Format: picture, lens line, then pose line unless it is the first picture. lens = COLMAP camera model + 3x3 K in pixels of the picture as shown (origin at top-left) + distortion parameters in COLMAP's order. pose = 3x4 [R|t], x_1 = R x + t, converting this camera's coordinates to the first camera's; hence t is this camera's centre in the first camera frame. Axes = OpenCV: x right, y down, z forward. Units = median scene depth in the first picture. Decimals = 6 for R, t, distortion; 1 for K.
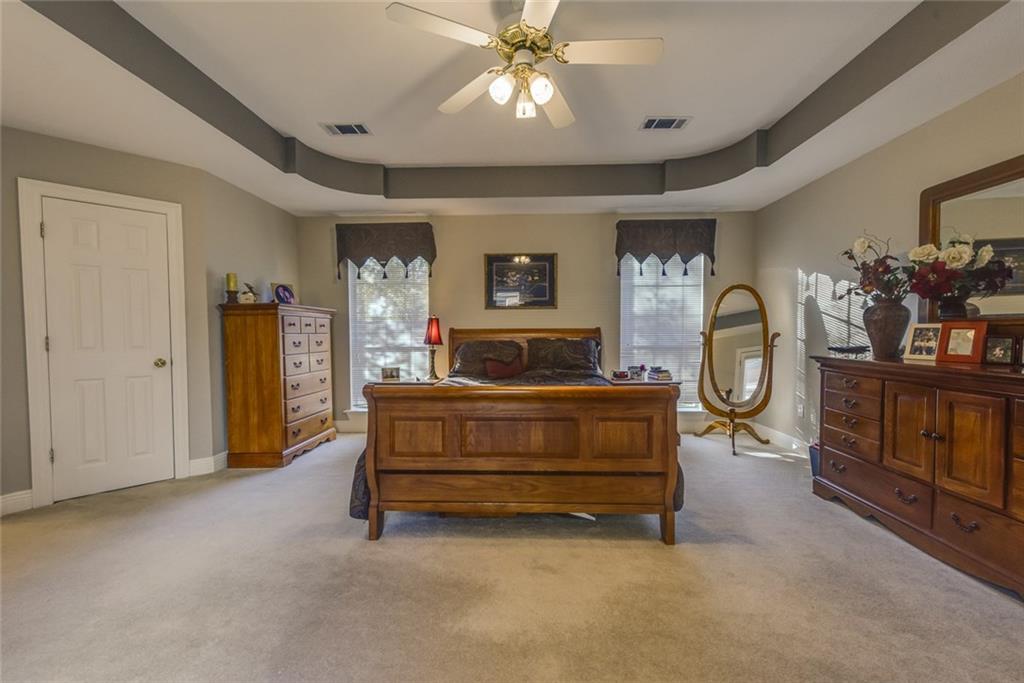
lens RADIAL K [[396.7, 0, 515.0], [0, 396.7, 343.4], [0, 0, 1]] dist [0.011849, -0.002846]
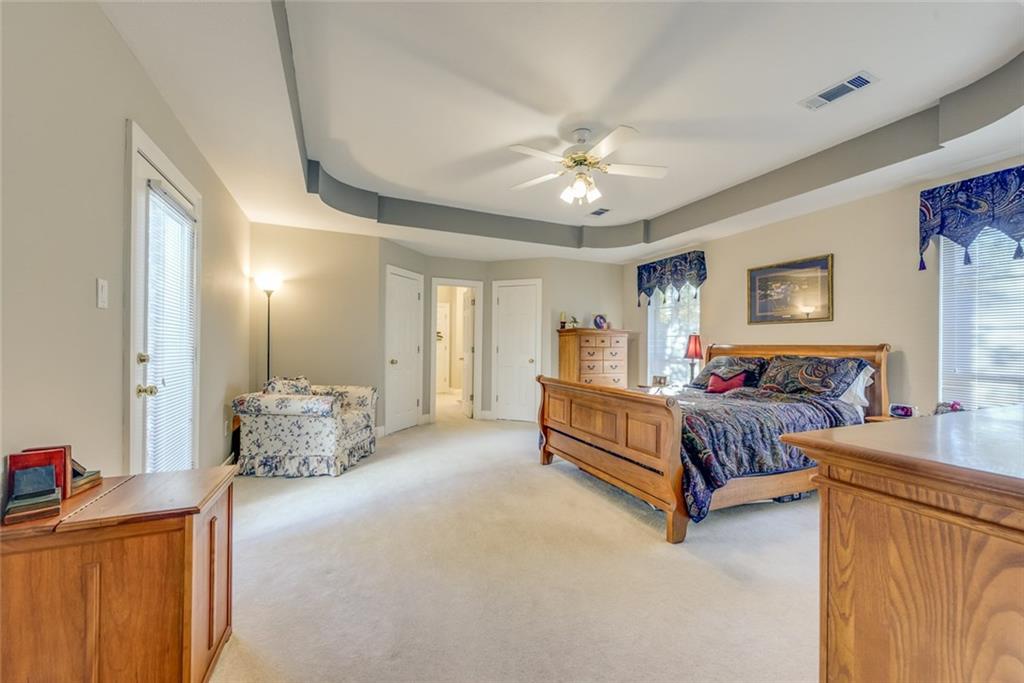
lens RADIAL K [[396.7, 0, 516.5], [0, 396.7, 342.3], [0, 0, 1]] dist [0.011849, -0.002846]
pose [[0.437326, 0.001250, -0.899302, 0.628086], [-0.037880, 0.999137, -0.017032, -0.005127], [0.898505, 0.041514, 0.436996, 0.063434]]
